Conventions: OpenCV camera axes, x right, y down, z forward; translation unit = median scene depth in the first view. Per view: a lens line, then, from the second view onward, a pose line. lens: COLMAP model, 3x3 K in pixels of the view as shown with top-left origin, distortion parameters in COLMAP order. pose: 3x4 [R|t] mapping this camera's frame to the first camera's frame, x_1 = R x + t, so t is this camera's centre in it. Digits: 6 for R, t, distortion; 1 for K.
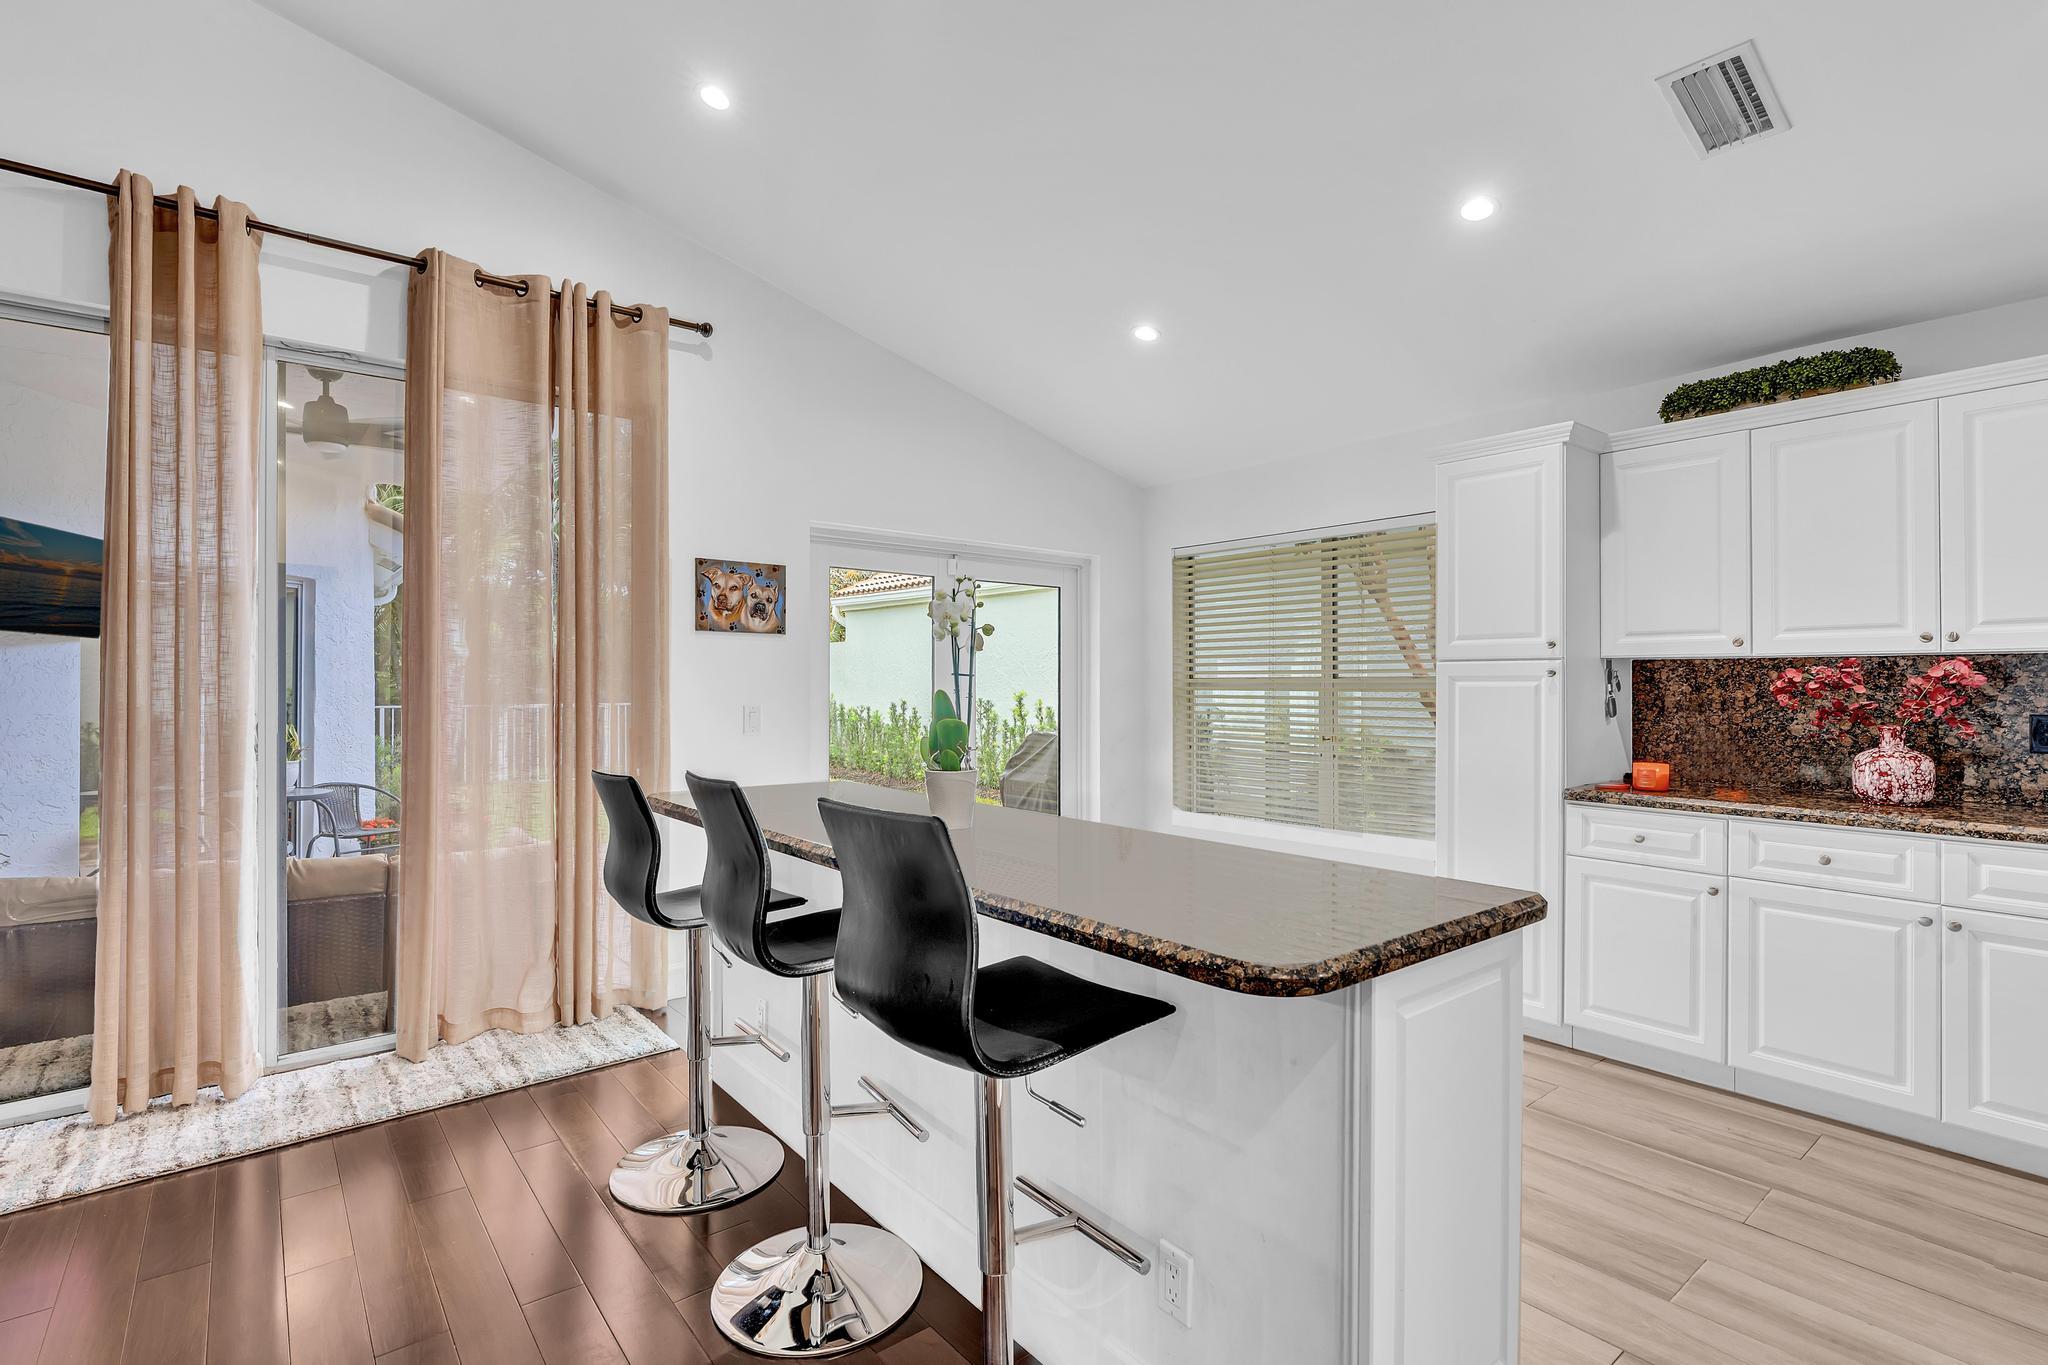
lens RADIAL K [[955.8, 0, 1019.0], [0, 955.8, 678.4], [0, 0, 1]] dist [-0.004726, 0.000117]
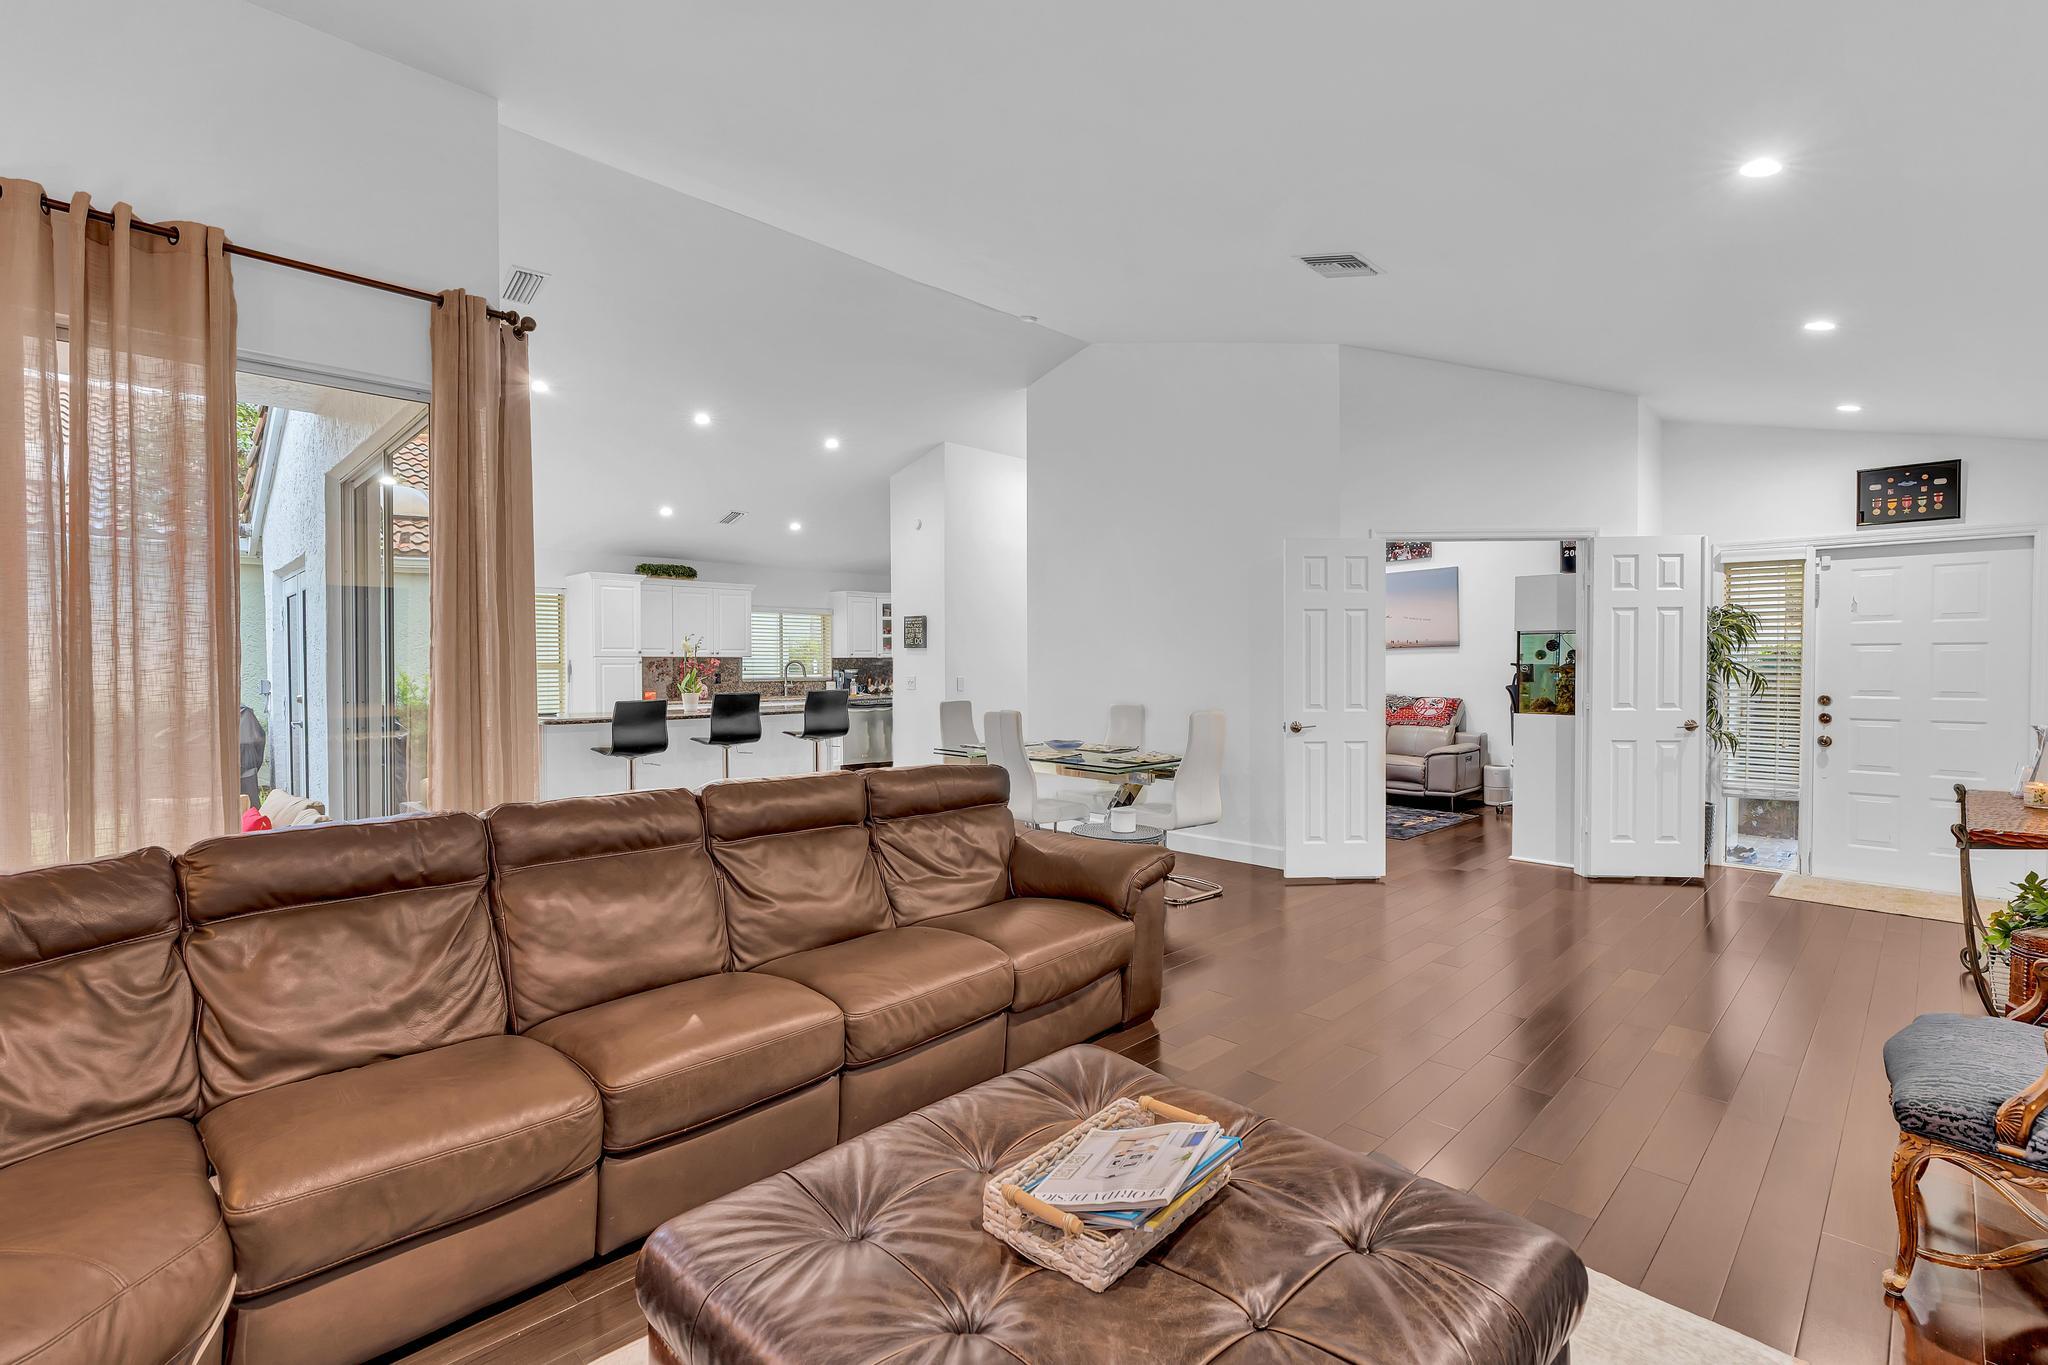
lens RADIAL K [[916.5, 0, 1019.0], [0, 916.5, 673.3], [0, 0, 1]] dist [-0.005764, 0.002460]
pose [[-0.103844, -0.012992, 0.994509, -2.407865], [-0.002327, 0.999915, 0.012820, -0.011128], [-0.994591, -0.000983, -0.103865, 0.163507]]
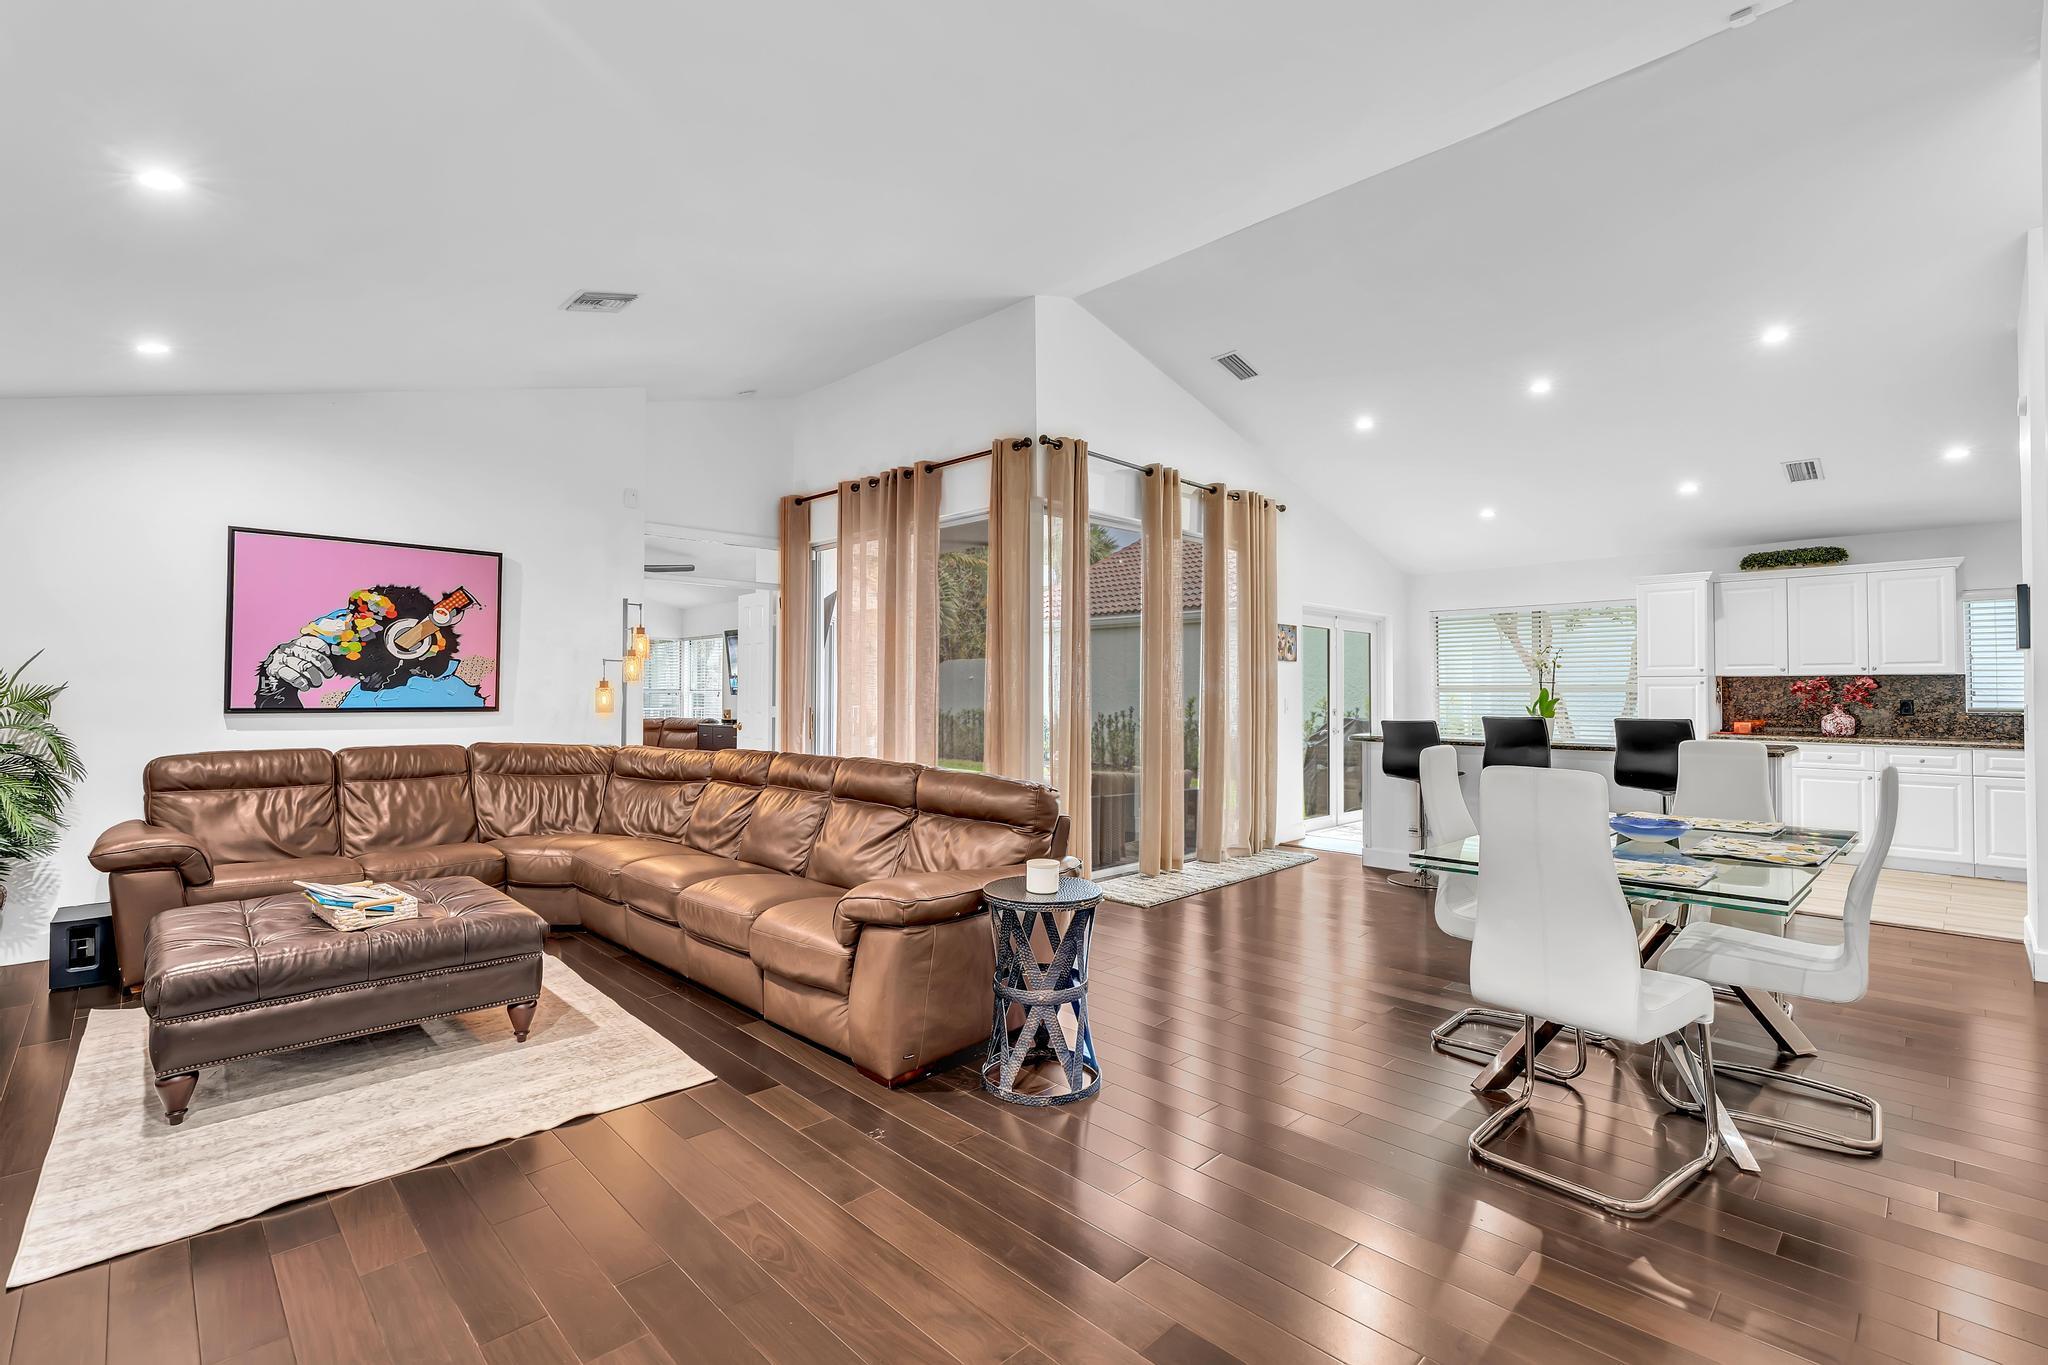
lens RADIAL K [[916.5, 0, 1019.8], [0, 916.5, 678.1], [0, 0, 1]] dist [-0.005764, 0.002460]
pose [[0.994984, 0.002092, 0.100012, -1.321963], [-0.001108, 0.999950, -0.009895, 0.006882], [-0.100028, 0.009734, 0.994937, -1.033112]]
